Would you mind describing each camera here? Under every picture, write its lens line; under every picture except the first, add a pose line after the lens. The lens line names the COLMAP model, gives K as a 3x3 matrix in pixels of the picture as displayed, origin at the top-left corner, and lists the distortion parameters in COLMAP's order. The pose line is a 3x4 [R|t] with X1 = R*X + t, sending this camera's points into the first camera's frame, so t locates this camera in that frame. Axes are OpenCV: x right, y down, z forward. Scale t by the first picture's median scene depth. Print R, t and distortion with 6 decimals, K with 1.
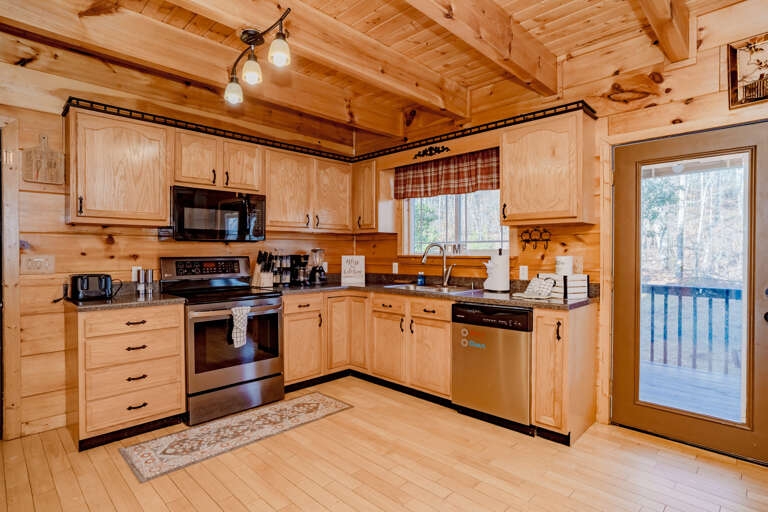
lens RADIAL K [[409.6, 0, 383.5], [0, 409.6, 255.0], [0, 0, 1]] dist [0.001008, -0.000090]
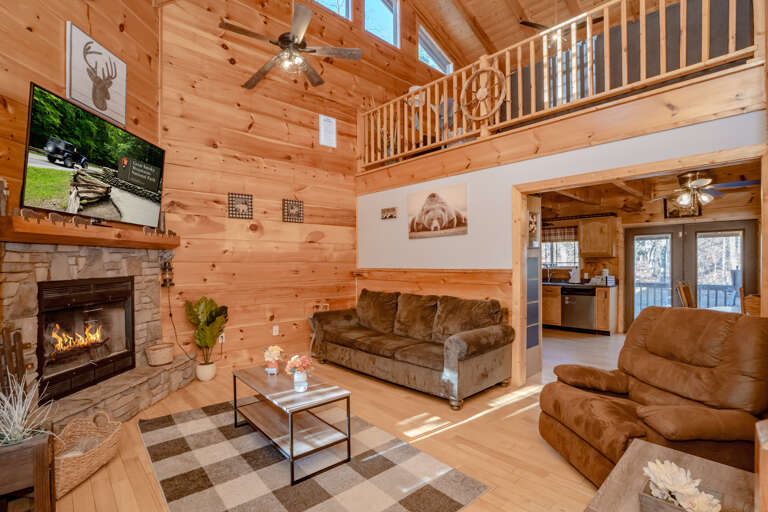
lens RADIAL K [[367.0, 0, 390.9], [0, 367.0, 270.1], [0, 0, 1]] dist [-0.001470, -0.000014]
pose [[0.999548, -0.010067, -0.028312, -0.857026], [0.010386, 0.999884, 0.011166, -0.030023], [0.028197, -0.011455, 0.999537, -1.377252]]
